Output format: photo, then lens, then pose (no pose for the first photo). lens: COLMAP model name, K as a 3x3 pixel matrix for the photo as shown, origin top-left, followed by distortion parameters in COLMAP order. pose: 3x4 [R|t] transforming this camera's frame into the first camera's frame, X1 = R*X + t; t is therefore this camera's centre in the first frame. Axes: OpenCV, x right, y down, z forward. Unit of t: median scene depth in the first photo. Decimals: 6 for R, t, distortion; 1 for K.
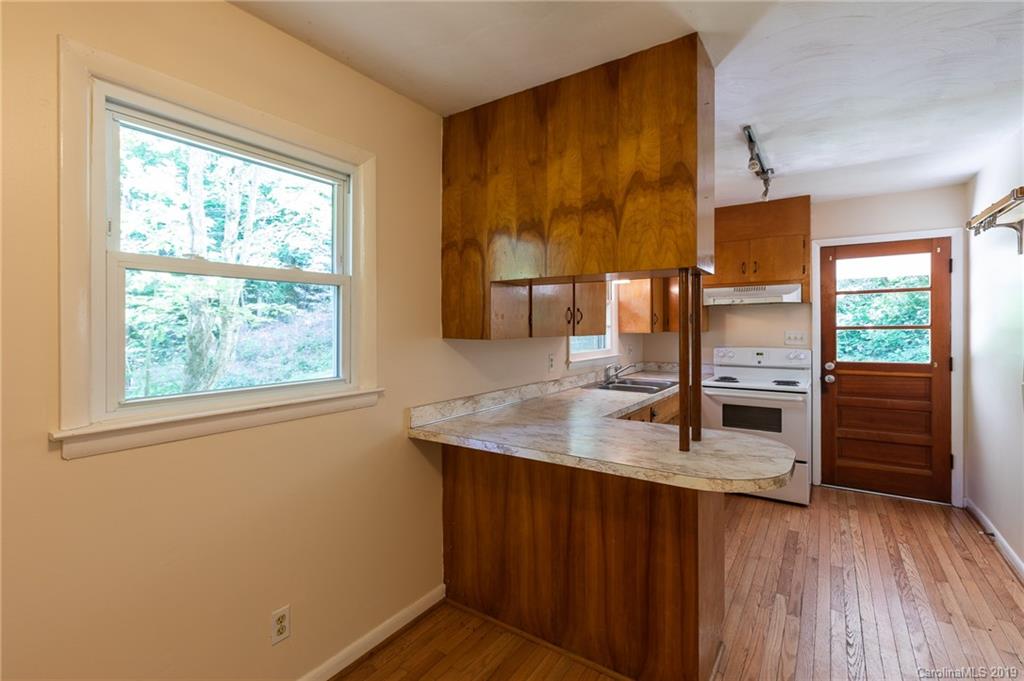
lens RADIAL K [[468.0, 0, 498.4], [0, 468.0, 327.9], [0, 0, 1]] dist [-0.004489, 0.000673]
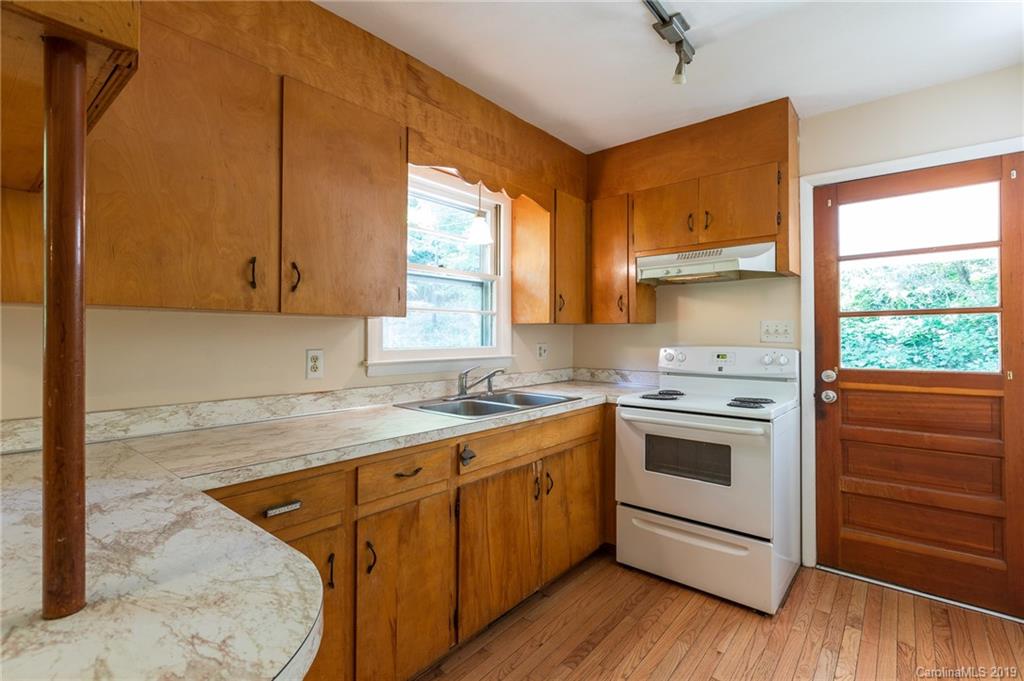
lens RADIAL K [[468.0, 0, 515.2], [0, 468.0, 329.8], [0, 0, 1]] dist [-0.004489, 0.000673]
pose [[0.996529, 0.003742, -0.083164, 0.380401], [-0.004927, 0.999889, -0.014055, 0.034394], [0.083102, 0.014416, 0.996437, 0.379838]]
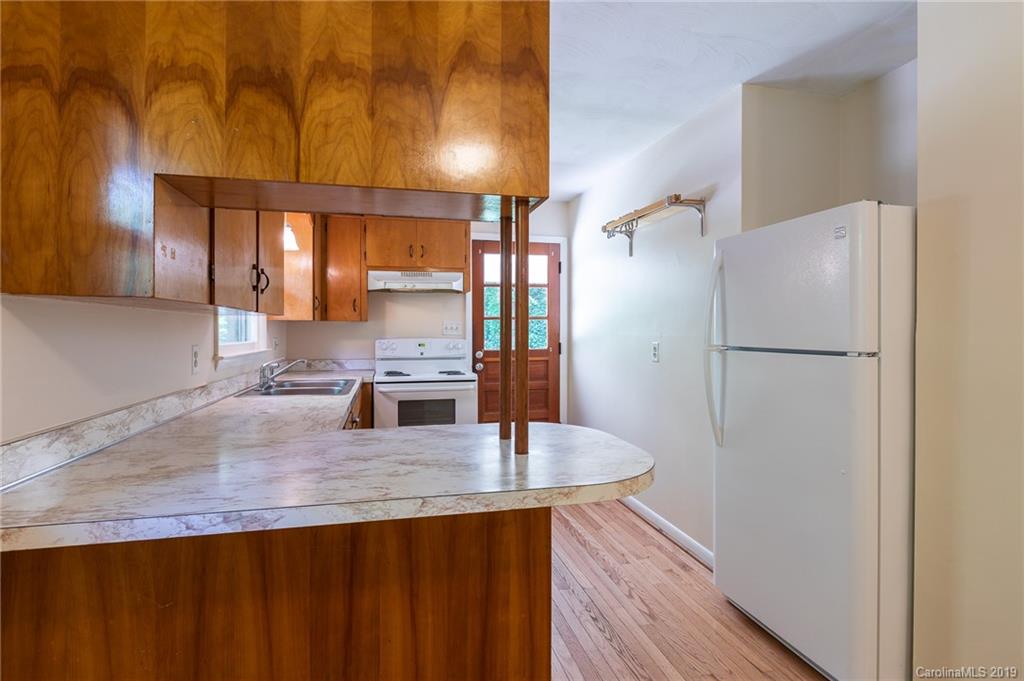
lens RADIAL K [[496.5, 0, 505.8], [0, 496.5, 332.0], [0, 0, 1]] dist [-0.010222, 0.000544]
pose [[0.664818, 0.001248, 0.747004, -0.090124], [-0.000394, 0.999999, -0.001320, 0.036054], [-0.747005, 0.000583, 0.664818, 0.239247]]
